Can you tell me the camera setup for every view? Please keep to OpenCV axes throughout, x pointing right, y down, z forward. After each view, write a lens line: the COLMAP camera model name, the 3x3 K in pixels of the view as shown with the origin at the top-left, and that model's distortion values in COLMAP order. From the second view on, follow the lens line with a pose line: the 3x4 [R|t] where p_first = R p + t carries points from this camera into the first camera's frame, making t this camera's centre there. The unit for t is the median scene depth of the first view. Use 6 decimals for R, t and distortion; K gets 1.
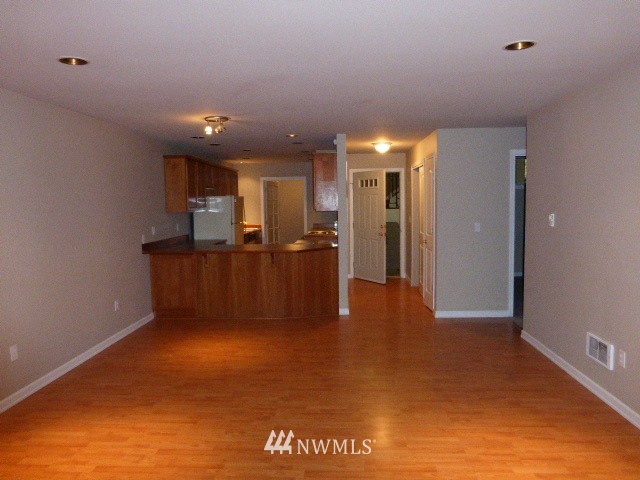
lens RADIAL K [[478.0, 0, 319.8], [0, 478.0, 240.5], [0, 0, 1]] dist [-0.007302, 0.000923]
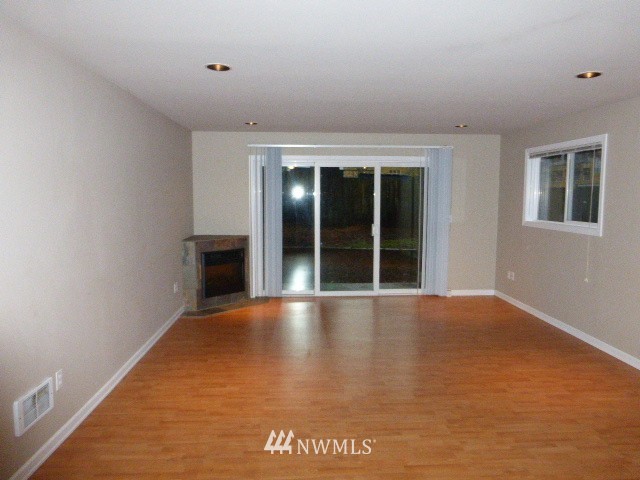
lens RADIAL K [[478.0, 0, 320.4], [0, 478.0, 240.8], [0, 0, 1]] dist [-0.007302, 0.000923]
pose [[-0.994671, 0.020656, -0.101006, 0.270423], [0.003666, 0.986190, 0.165576, -0.163420], [0.103031, 0.164324, -0.981011, 2.101047]]
